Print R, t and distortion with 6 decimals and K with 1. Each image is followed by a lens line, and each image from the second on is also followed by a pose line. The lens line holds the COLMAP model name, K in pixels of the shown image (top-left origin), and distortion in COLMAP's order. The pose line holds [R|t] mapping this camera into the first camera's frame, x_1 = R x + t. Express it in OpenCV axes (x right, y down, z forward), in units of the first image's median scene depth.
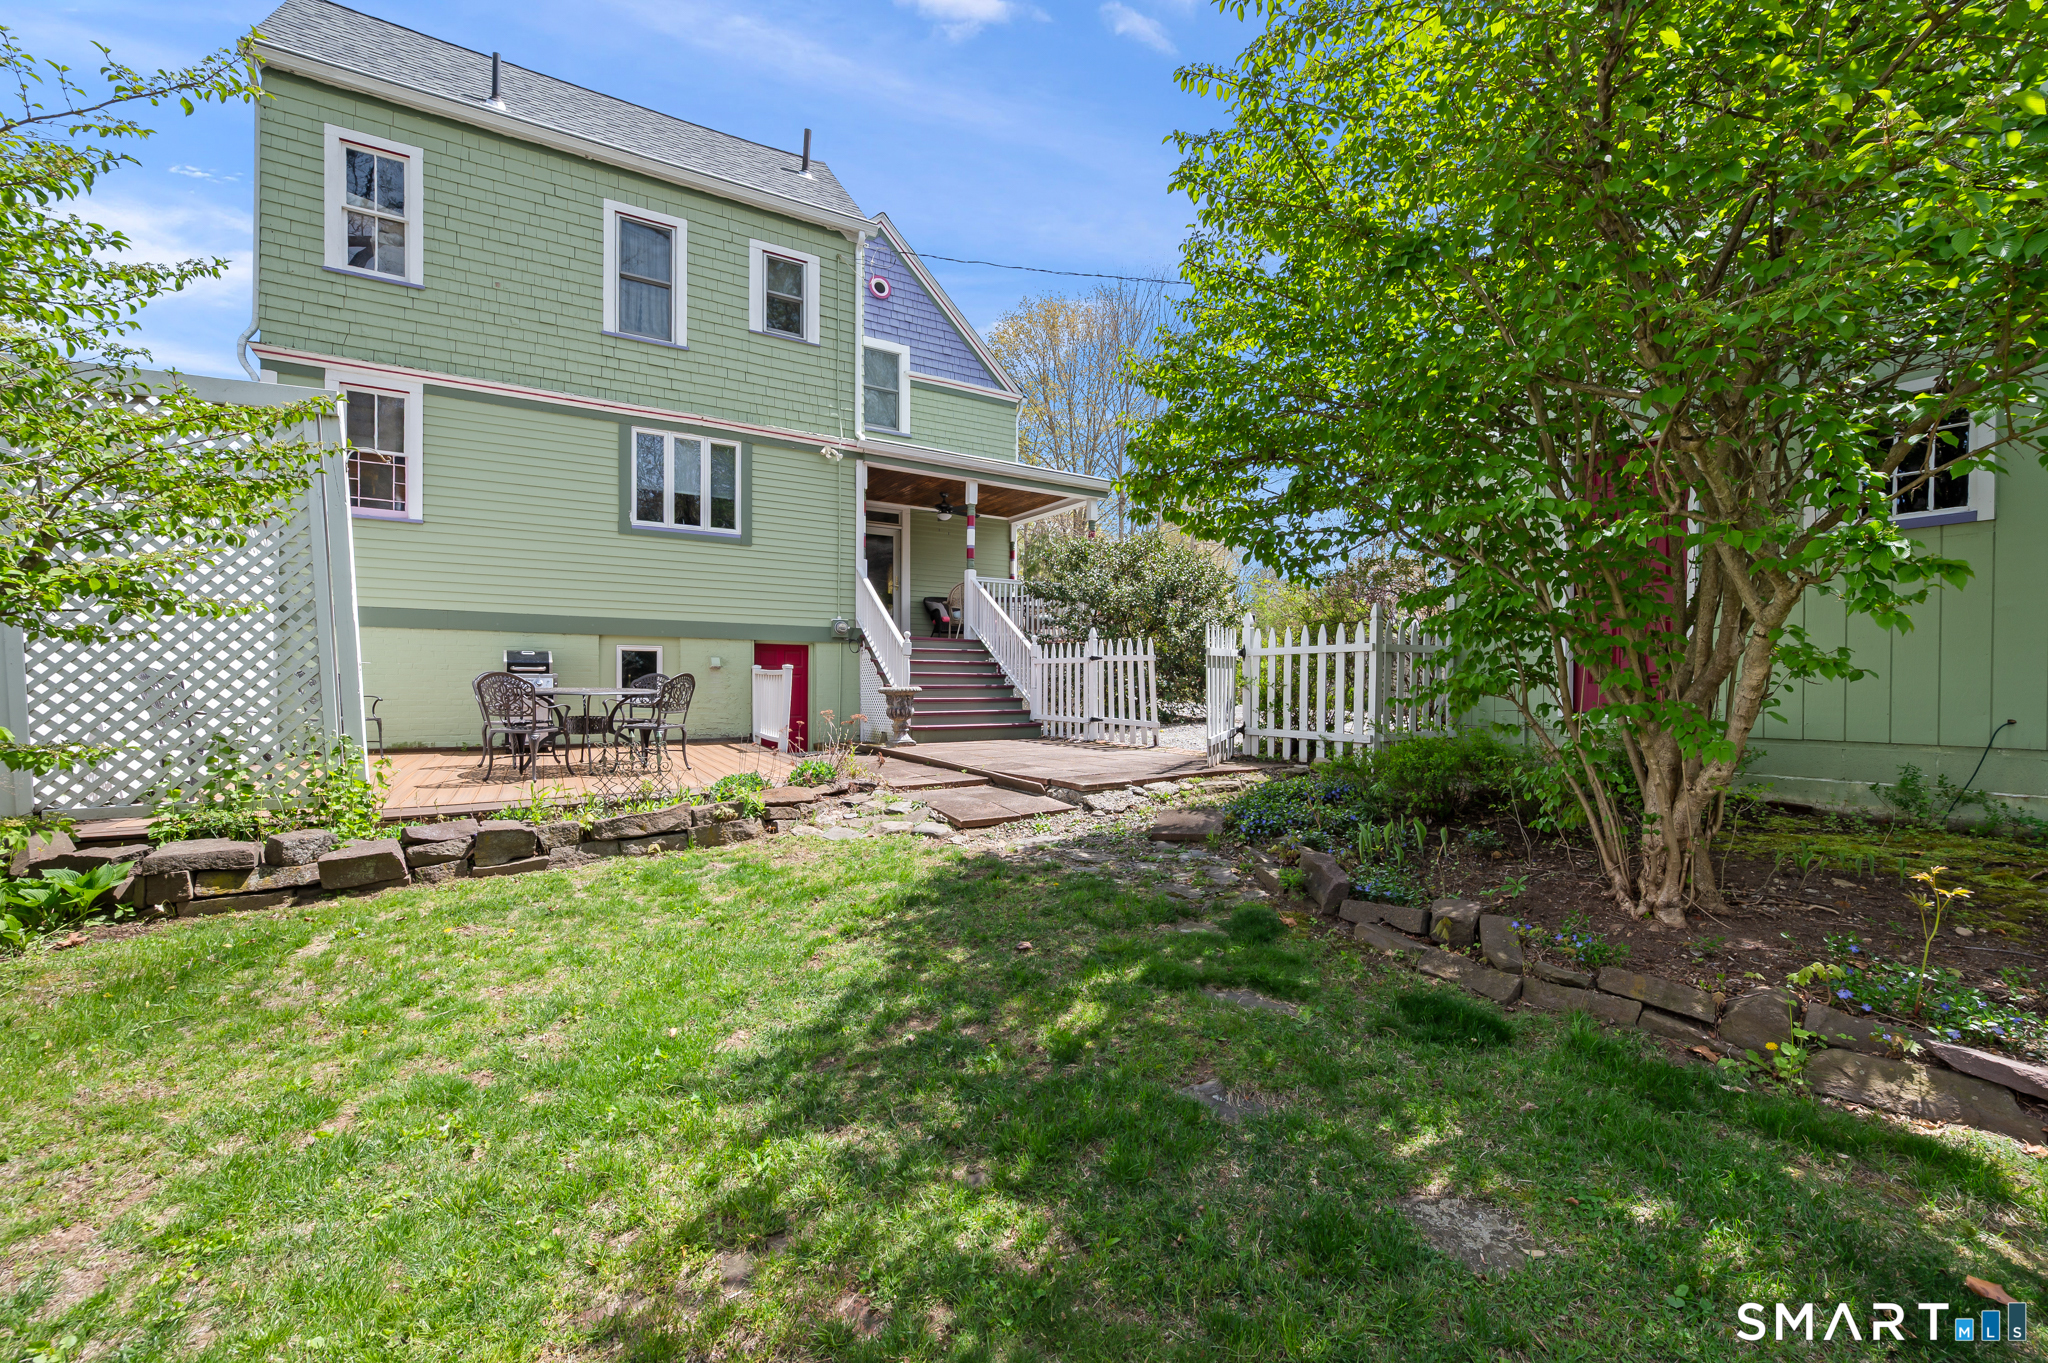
lens RADIAL K [[846.1, 0, 1038.6], [0, 846.1, 694.6], [0, 0, 1]] dist [0.016964, -0.020826]
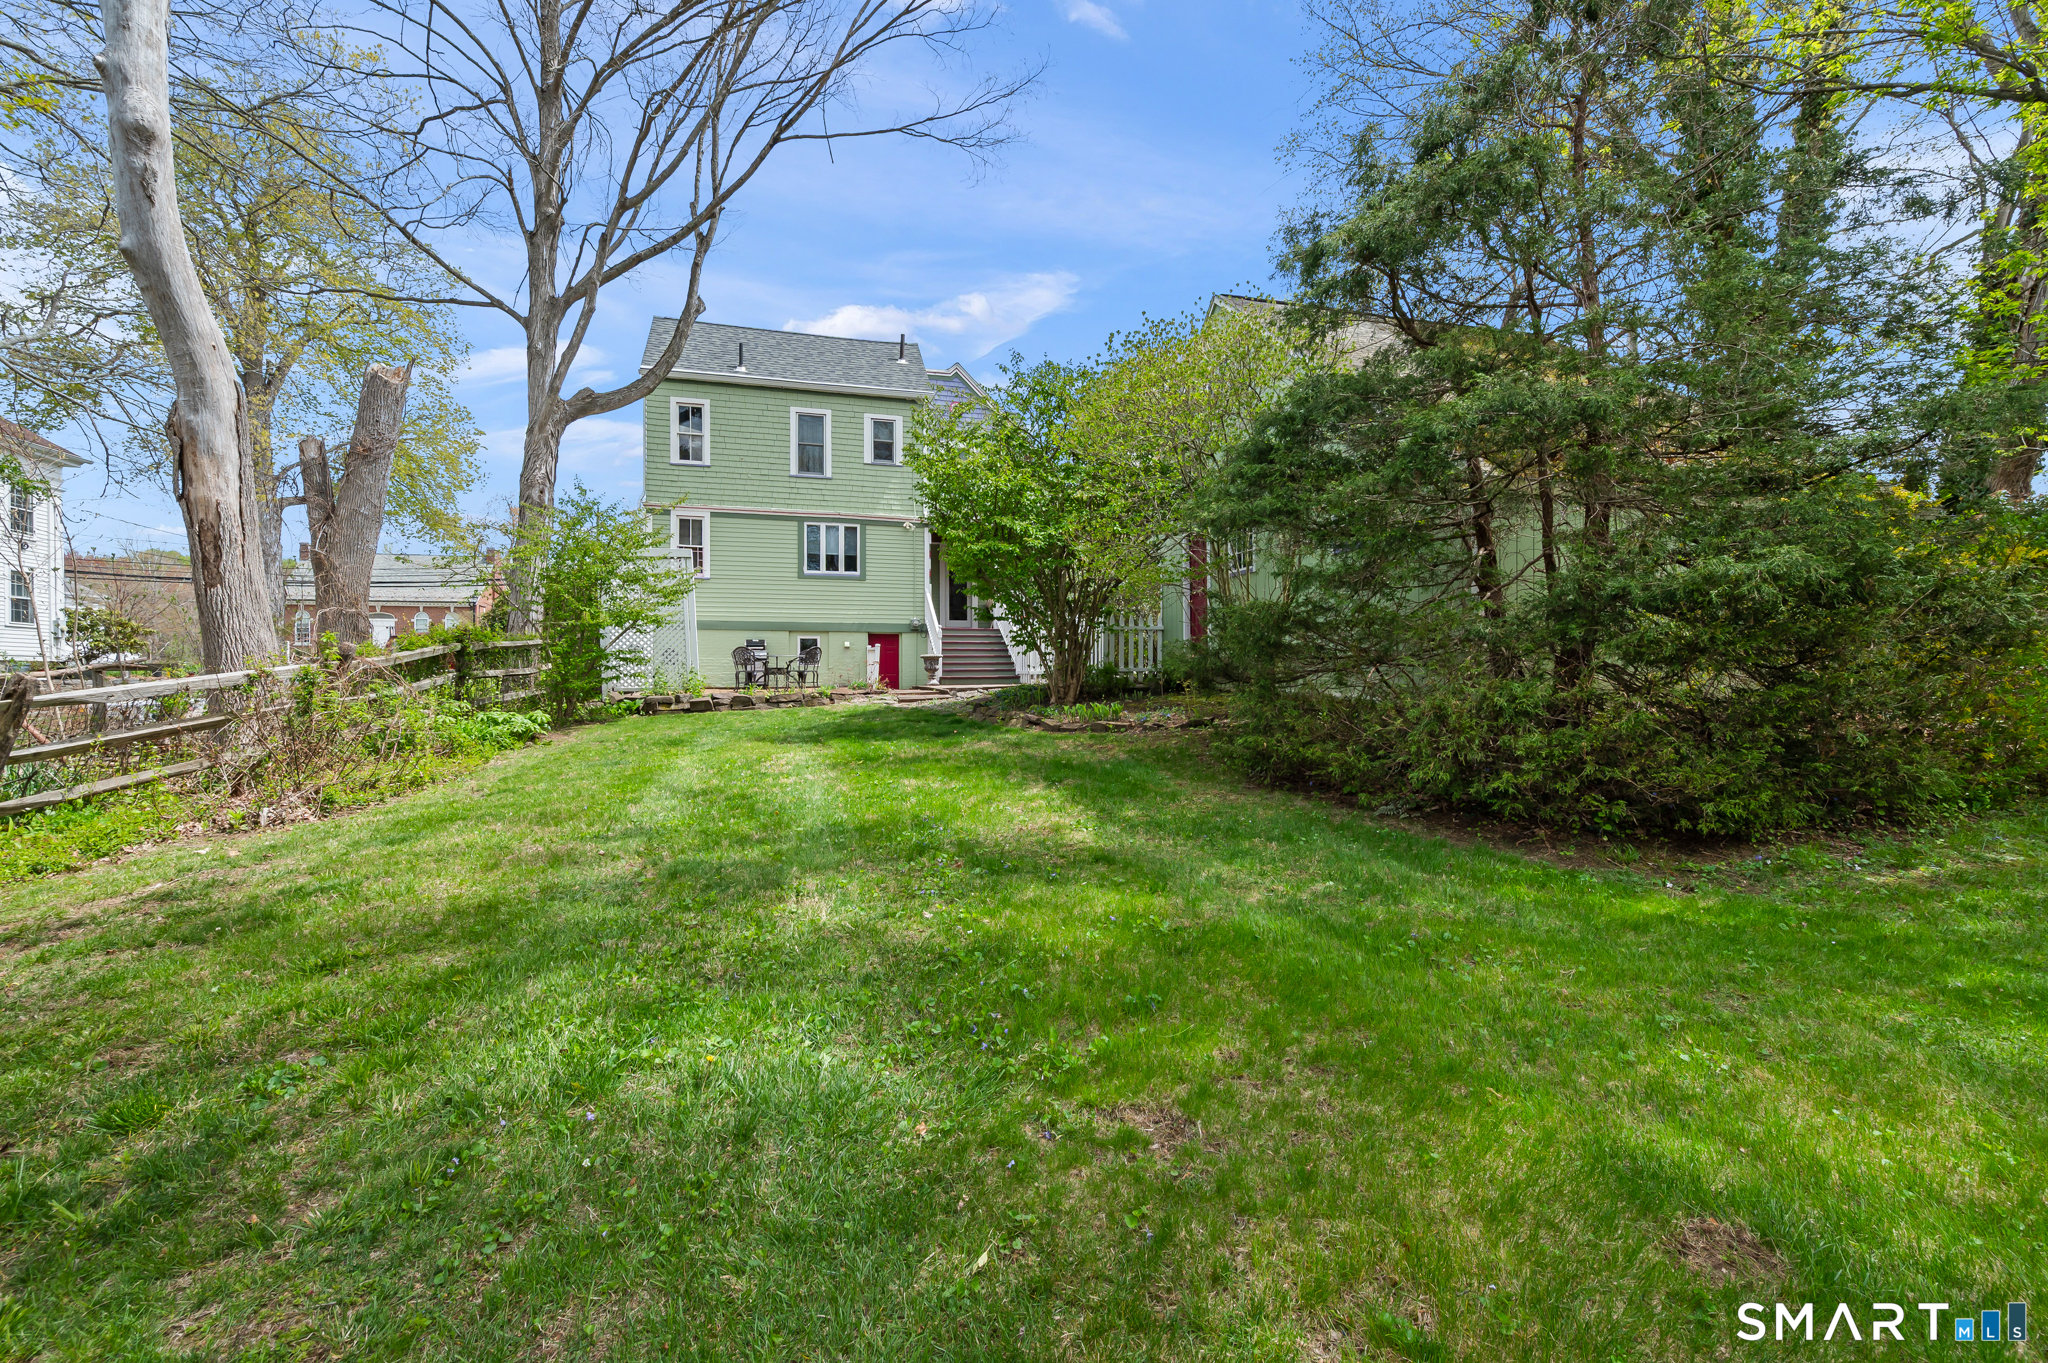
lens RADIAL K [[873.5, 0, 1024.0], [0, 873.5, 681.5], [0, 0, 1]] dist [0.000246, 0.000167]
pose [[0.965378, -0.005236, -0.260803, 0.502886], [0.003603, 0.999971, -0.006738, 0.059282], [0.260831, 0.005565, 0.965368, -0.759457]]
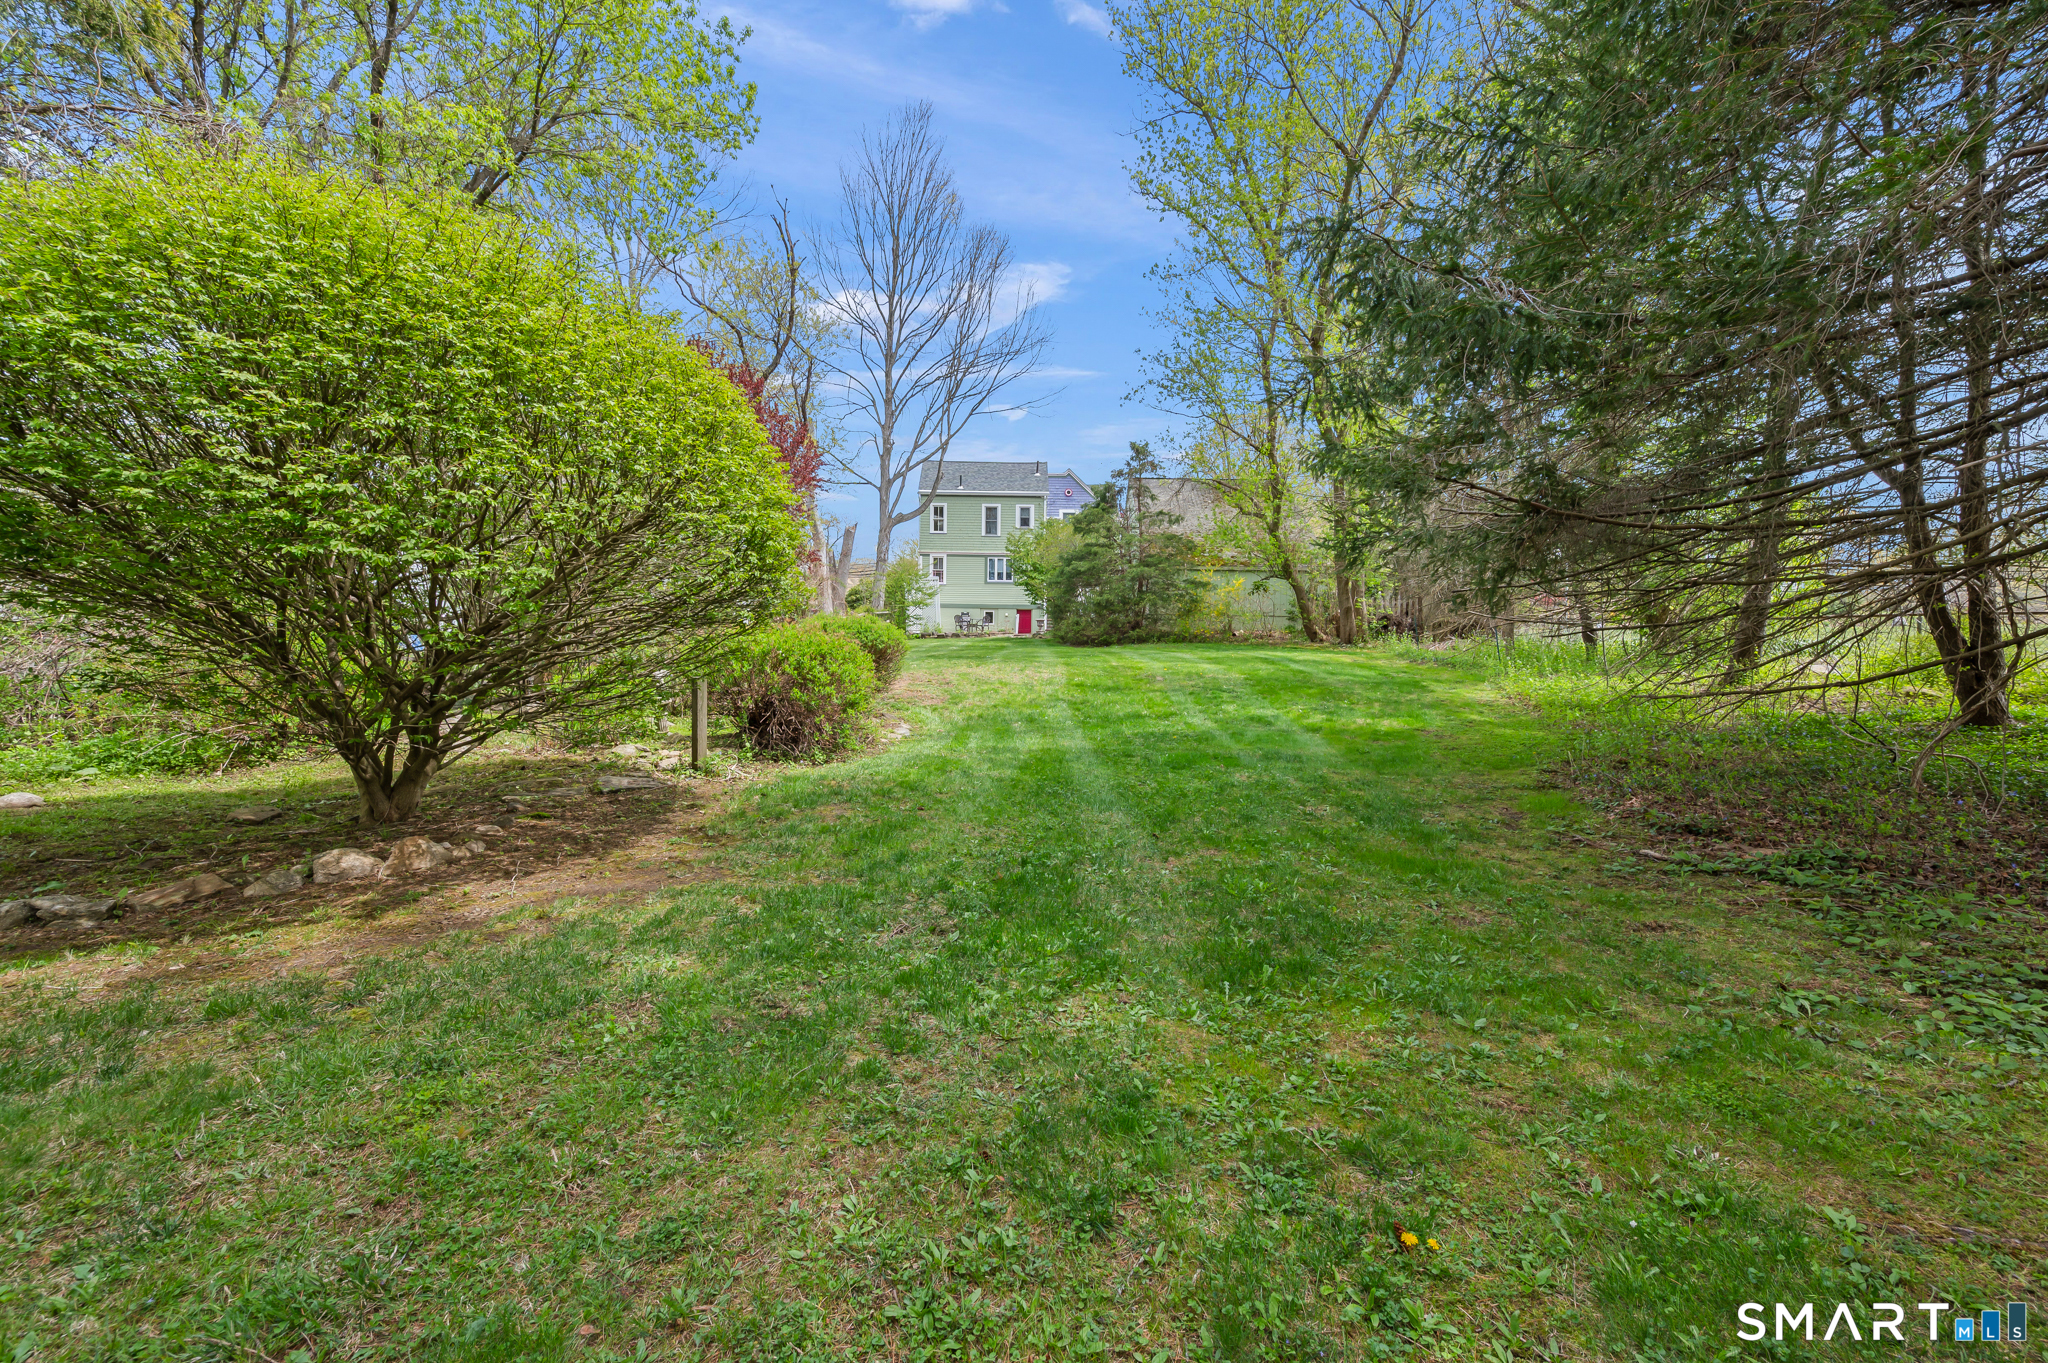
lens RADIAL K [[841.3, 0, 1014.8], [0, 841.3, 688.8], [0, 0, 1]] dist [-0.000903, 0.000015]
pose [[0.857872, 0.023358, -0.513333, 1.714059], [-0.008561, 0.999477, 0.031172, 0.192037], [0.513793, -0.022347, 0.857623, -2.409414]]
